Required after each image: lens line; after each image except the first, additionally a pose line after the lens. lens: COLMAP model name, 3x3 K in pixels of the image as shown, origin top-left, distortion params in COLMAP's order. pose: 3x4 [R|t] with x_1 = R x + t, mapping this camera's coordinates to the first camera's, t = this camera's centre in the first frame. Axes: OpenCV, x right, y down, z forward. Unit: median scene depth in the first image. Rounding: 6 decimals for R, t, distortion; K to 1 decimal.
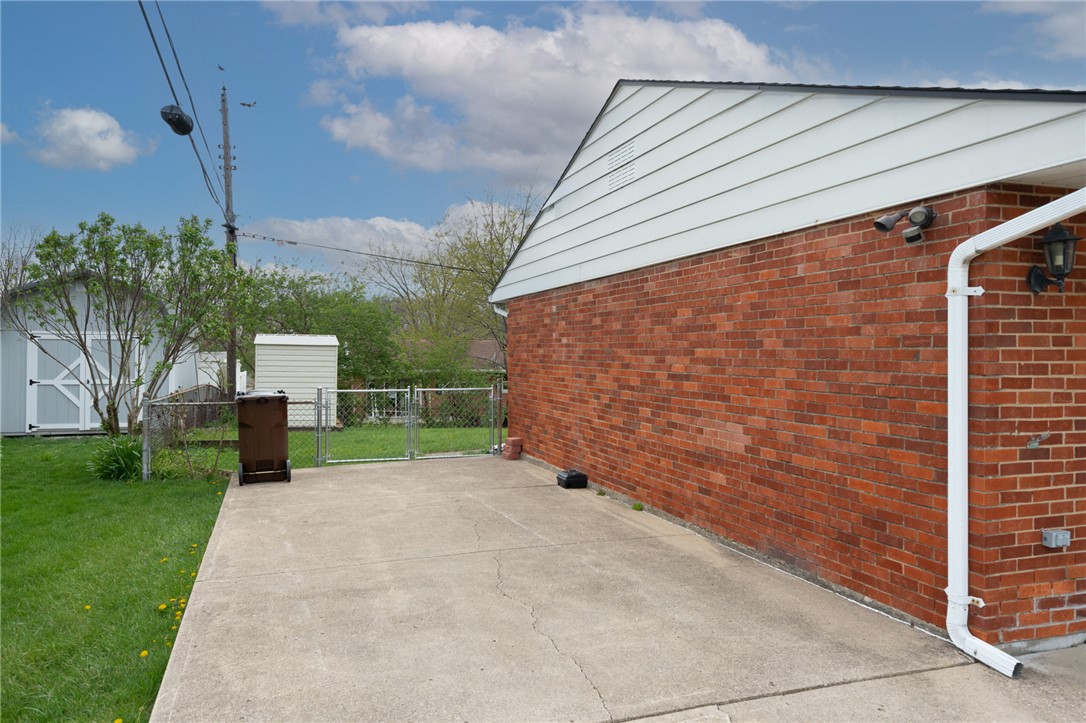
lens RADIAL K [[786.0, 0, 543.0], [0, 786.0, 361.5], [0, 0, 1]] dist [0.003070, 0.000084]
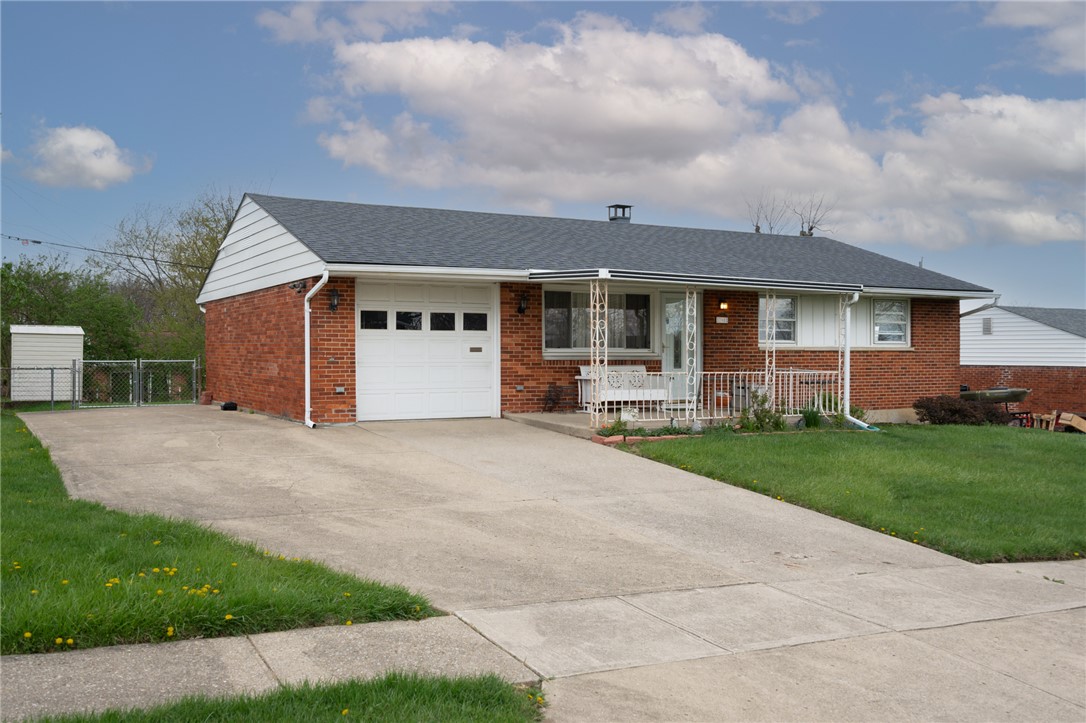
lens RADIAL K [[982.8, 0, 541.0], [0, 982.8, 365.8], [0, 0, 1]] dist [0.008272, 0.002040]
pose [[0.982376, -0.001501, 0.186911, 0.412245], [0.001228, 0.999998, 0.001573, 0.072618], [-0.186913, -0.001316, 0.982376, -1.729404]]
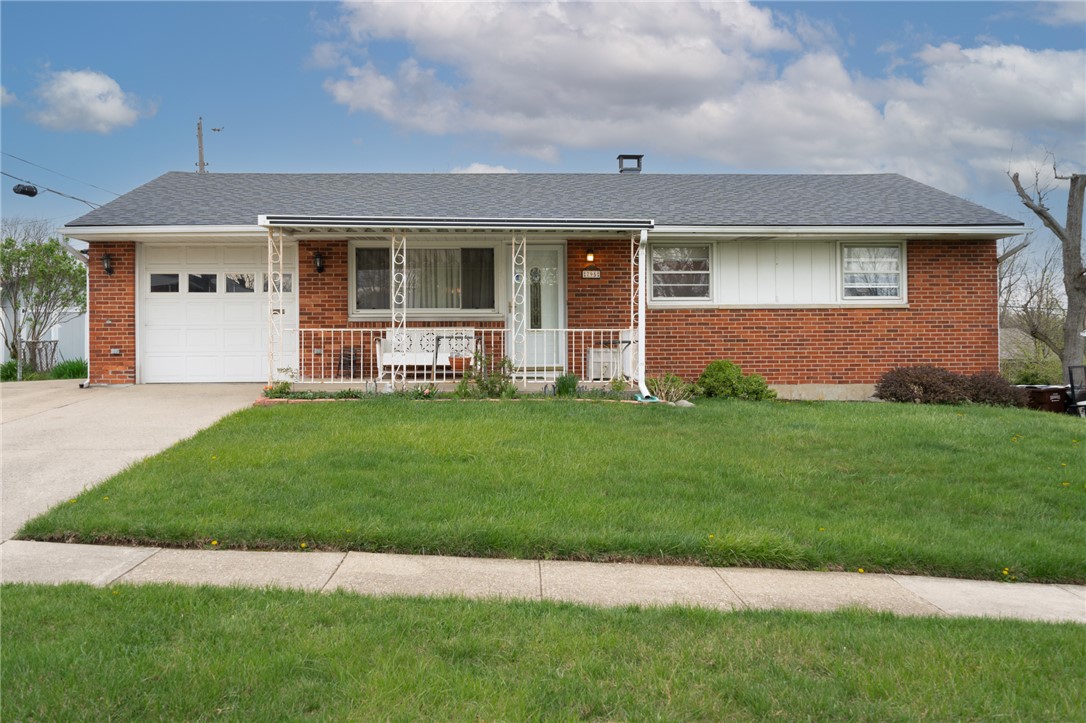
lens RADIAL K [[991.4, 0, 546.3], [0, 991.4, 339.9], [0, 0, 1]] dist [0.006858, 0.002454]
pose [[0.968934, -0.008807, -0.247163, 1.944082], [0.004867, 0.999851, -0.016547, 0.147319], [0.247271, 0.014830, 0.968833, -1.435468]]
